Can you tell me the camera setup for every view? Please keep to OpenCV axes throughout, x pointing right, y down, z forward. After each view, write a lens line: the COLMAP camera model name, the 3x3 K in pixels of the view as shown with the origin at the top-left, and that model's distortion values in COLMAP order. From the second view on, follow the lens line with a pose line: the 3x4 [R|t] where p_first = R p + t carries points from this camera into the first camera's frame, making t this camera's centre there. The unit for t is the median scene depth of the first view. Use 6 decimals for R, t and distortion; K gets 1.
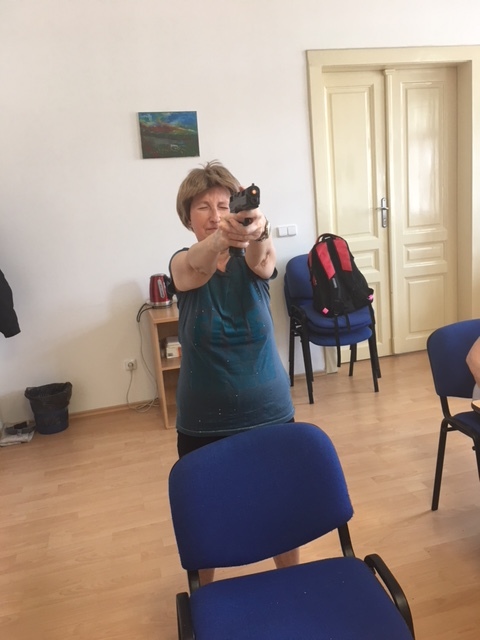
lens RADIAL K [[556.2, 0, 240.0], [0, 556.2, 314.7], [0, 0, 1]] dist [0.096953, -0.125140]
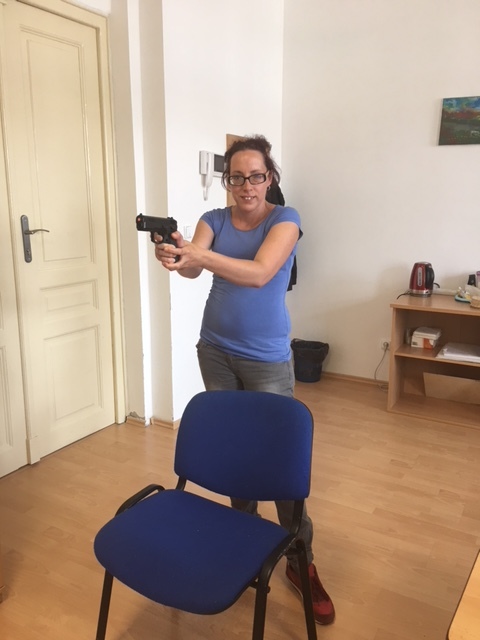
lens RADIAL K [[556.2, 0, 240.0], [0, 556.2, 314.7], [0, 0, 1]] dist [0.096953, -0.125140]
pose [[0.724044, 0.224754, -0.652109, 0.292081], [-0.202663, 0.973013, 0.110336, -0.025815], [0.659309, 0.052270, 0.750053, 0.036353]]
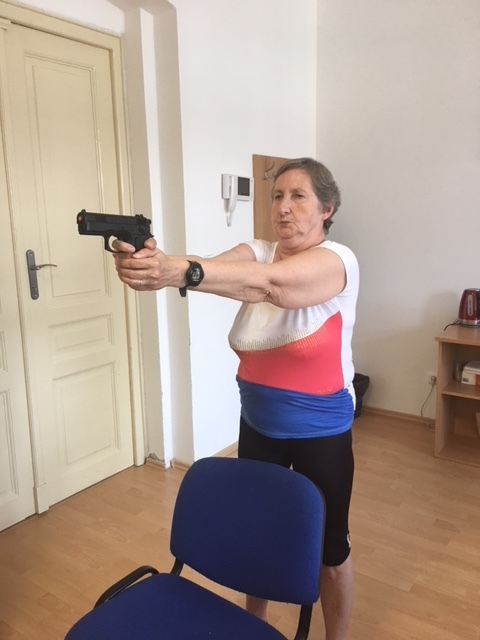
lens RADIAL K [[556.2, 0, 240.0], [0, 556.2, 314.7], [0, 0, 1]] dist [0.096953, -0.125140]
pose [[0.658279, 0.208916, -0.723203, 0.267190], [-0.188773, 0.975833, 0.110068, -0.061059], [0.728720, 0.064066, 0.681808, 0.116478]]
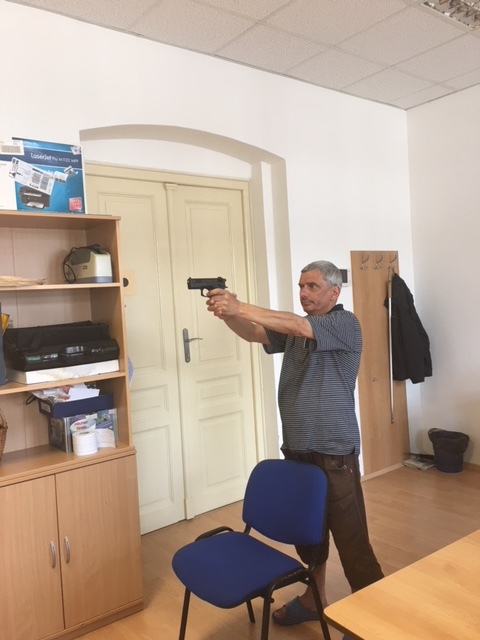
lens RADIAL K [[556.2, 0, 240.0], [0, 556.2, 314.7], [0, 0, 1]] dist [0.096953, -0.125140]
pose [[0.434647, 0.102525, -0.894746, 0.521047], [-0.163657, 0.985949, 0.033474, -0.088574], [0.885606, 0.131882, 0.445318, 0.030945]]
